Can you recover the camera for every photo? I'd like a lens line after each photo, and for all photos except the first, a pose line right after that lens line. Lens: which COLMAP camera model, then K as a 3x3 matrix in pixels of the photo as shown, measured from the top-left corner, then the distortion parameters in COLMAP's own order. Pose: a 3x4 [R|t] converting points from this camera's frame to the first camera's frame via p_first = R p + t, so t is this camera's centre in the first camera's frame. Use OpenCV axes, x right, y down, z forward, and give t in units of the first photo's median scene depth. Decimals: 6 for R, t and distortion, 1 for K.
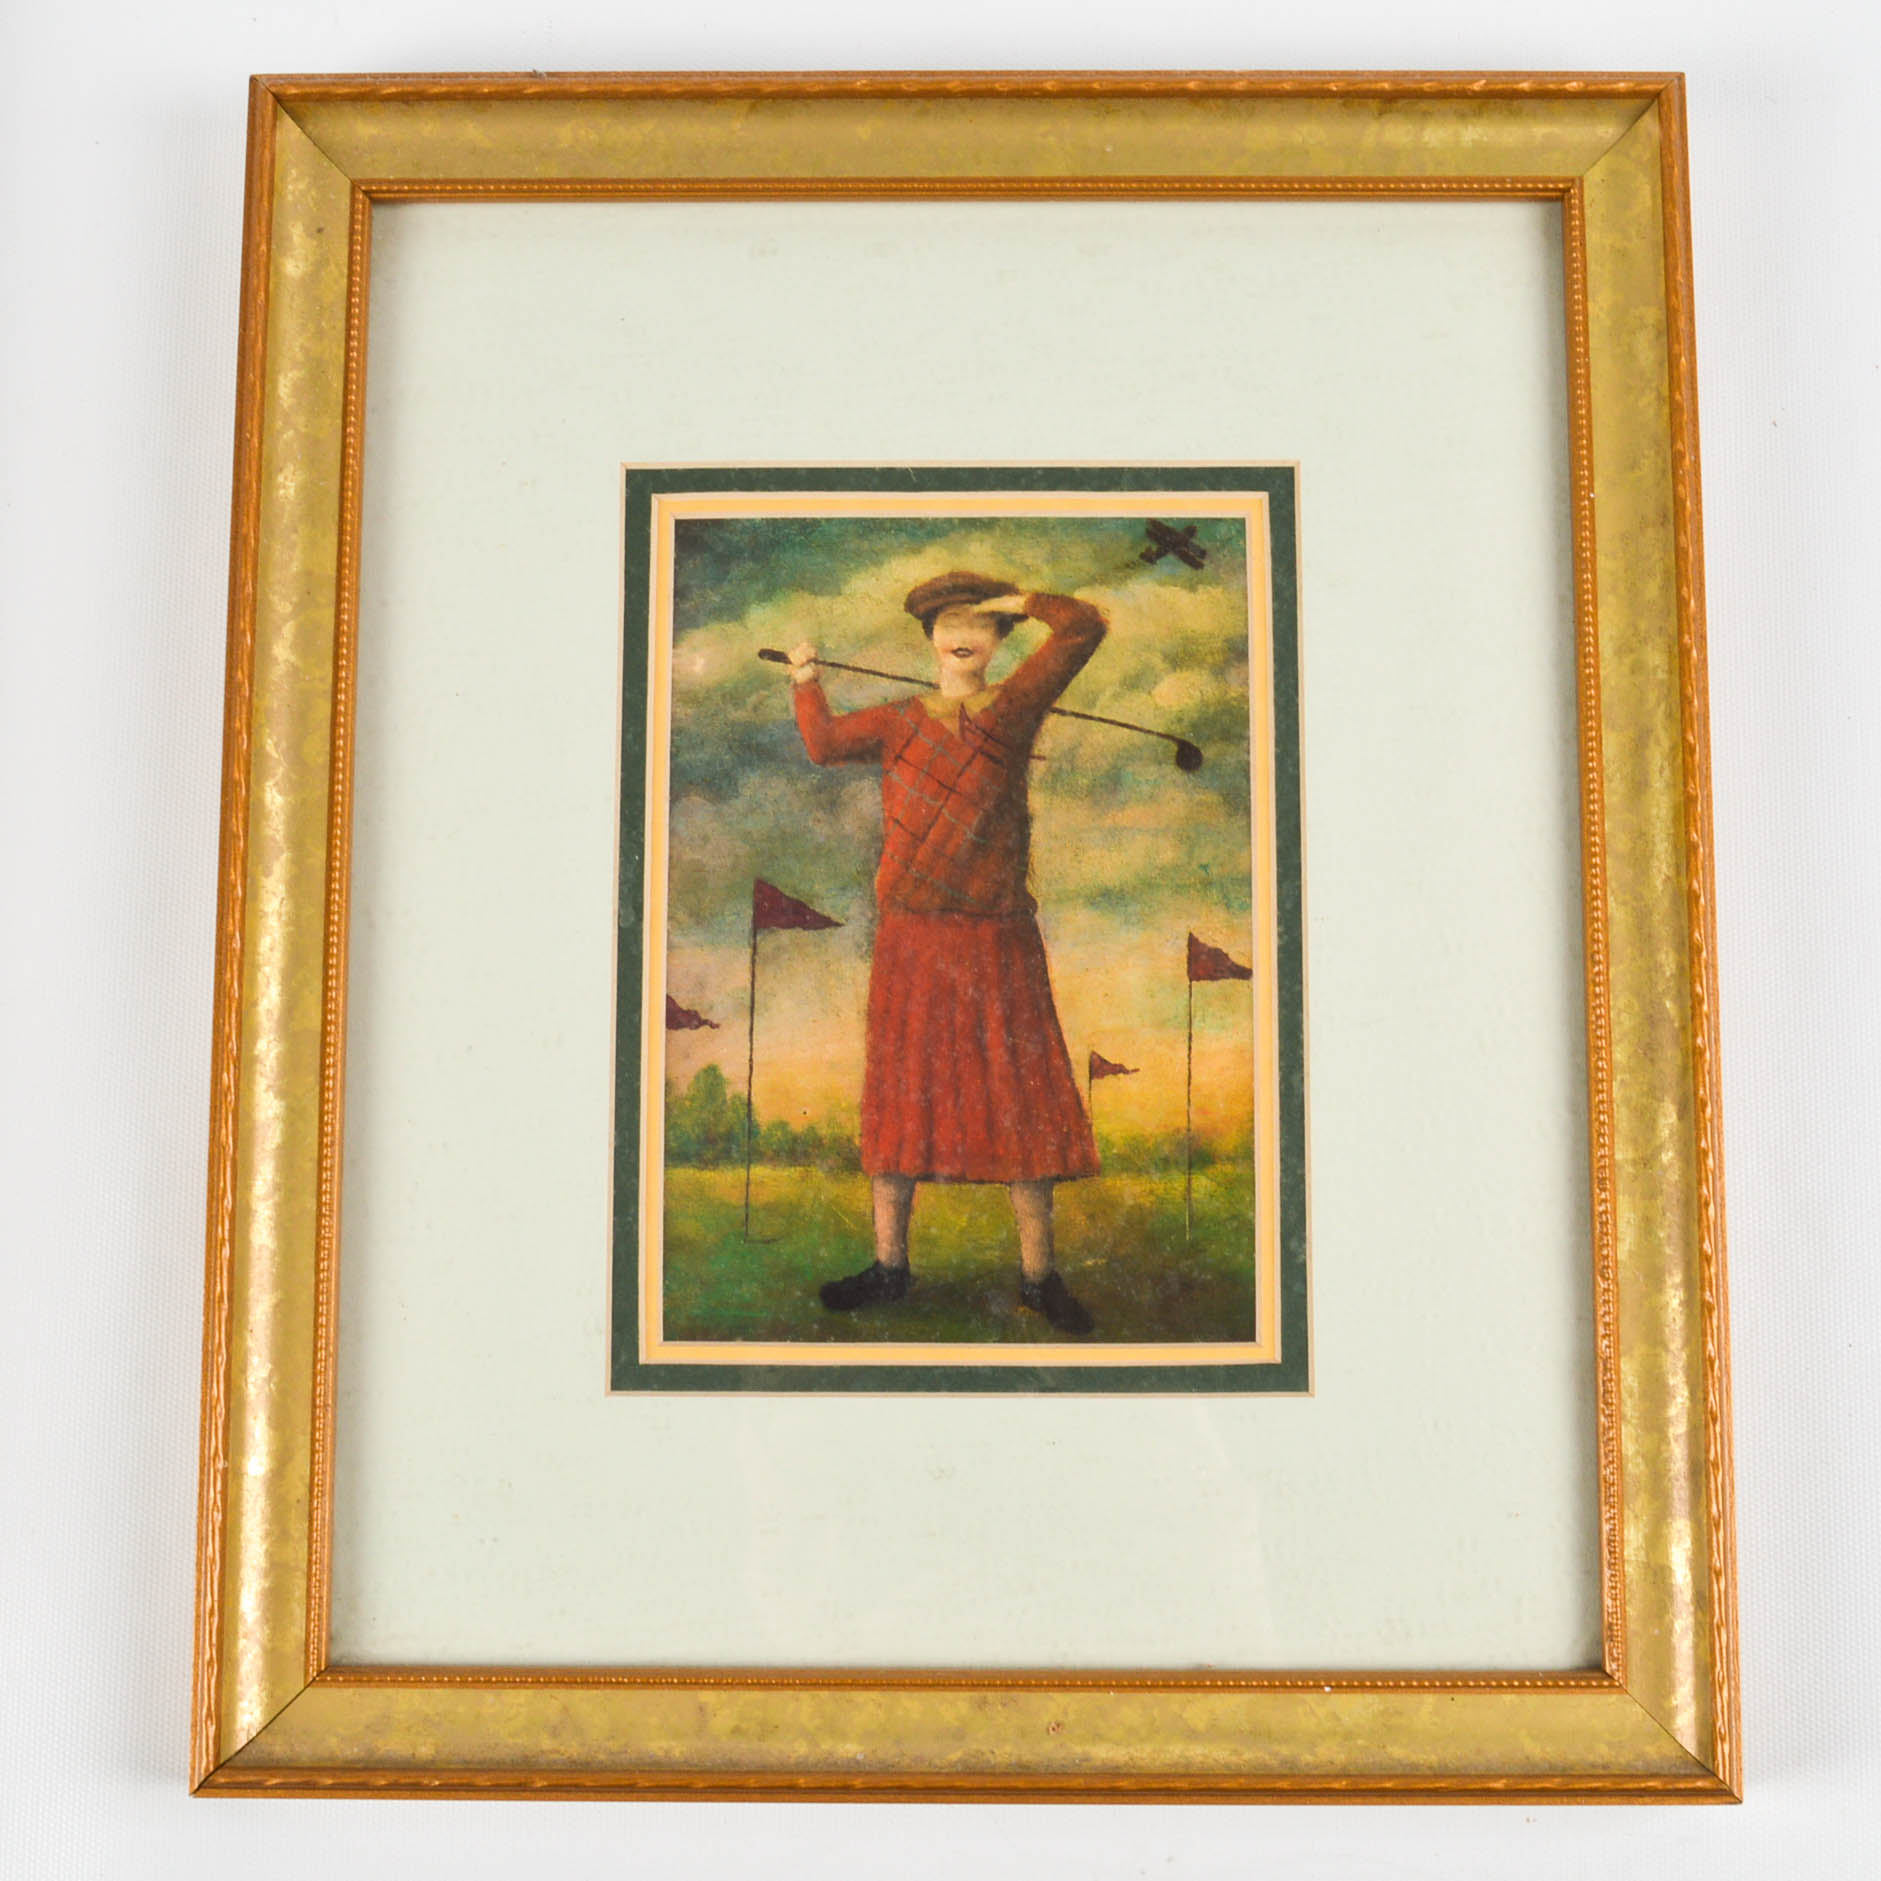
lens RADIAL K [[3031.4, 0, 940.5], [0, 3031.4, 940.5], [0, 0, 1]] dist [-0.031257, -0.129872]
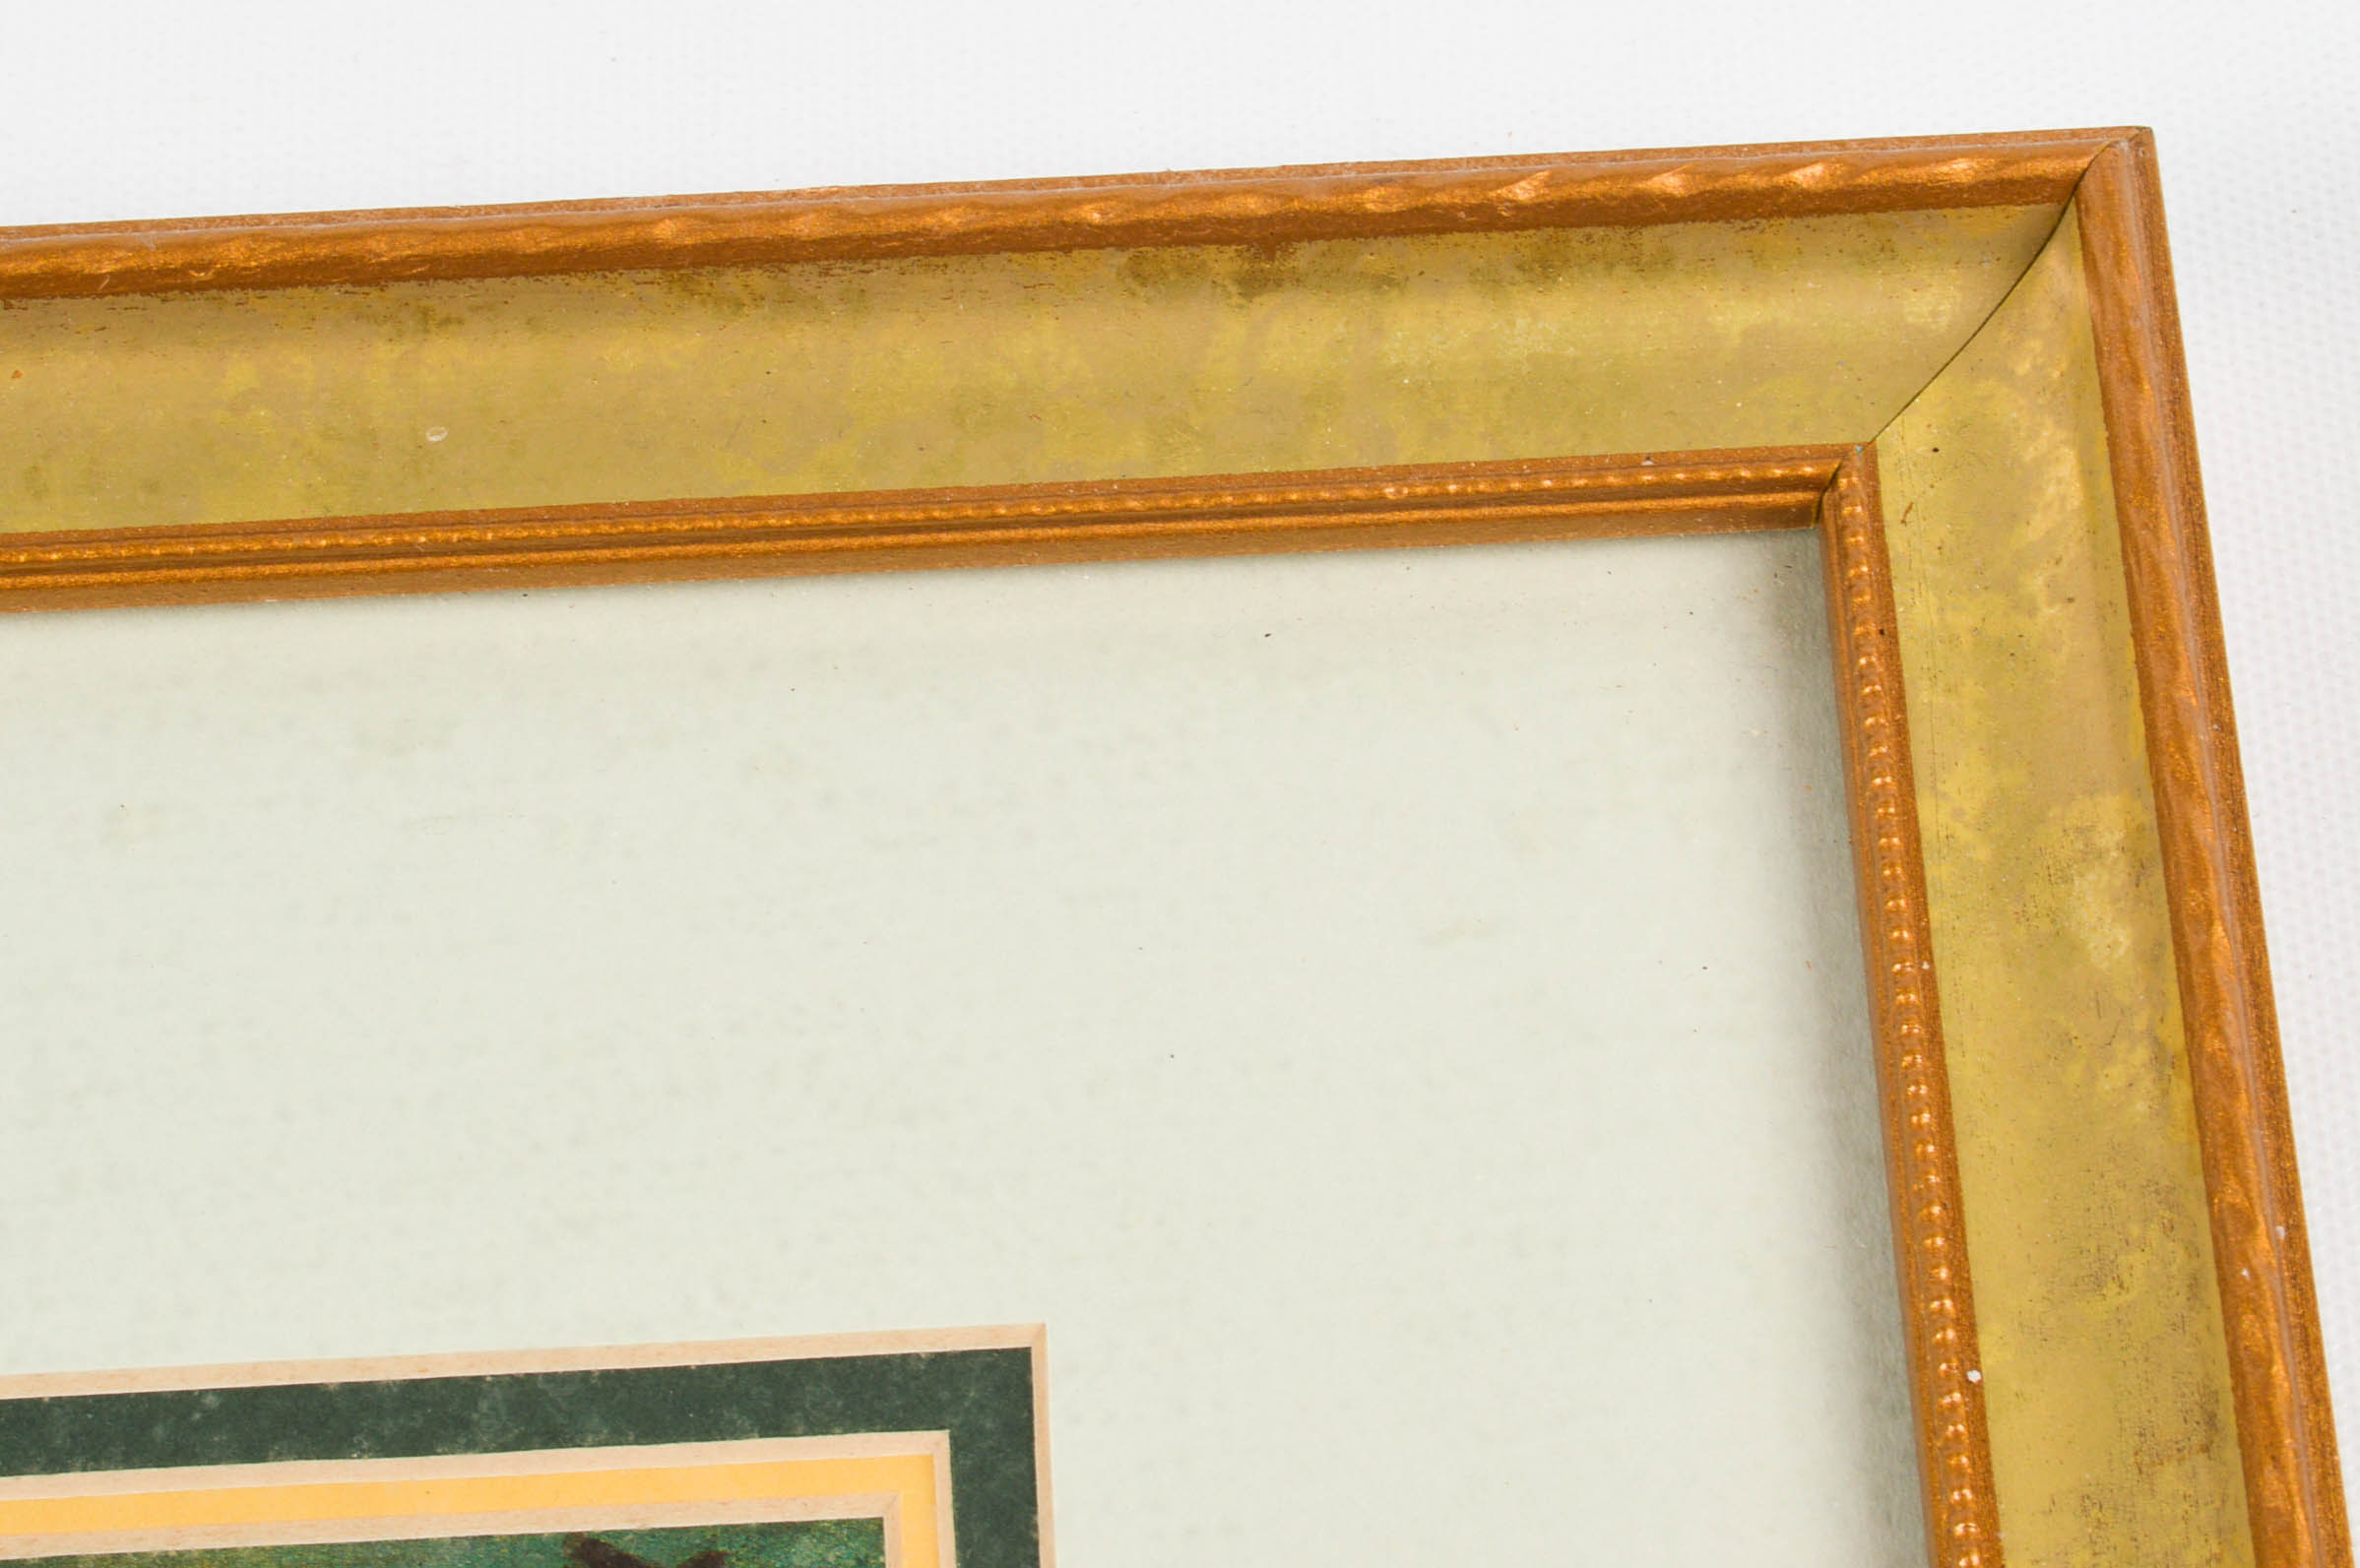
lens RADIAL K [[6202.3, 0, 1180.0], [0, 6202.3, 784.0], [0, 0, 1]] dist [0.015278, 0.066797]
pose [[0.998569, -0.041734, 0.033438, 0.114886], [0.050290, 0.945478, -0.321779, -0.004489], [-0.018186, 0.323000, 0.946224, 0.378913]]
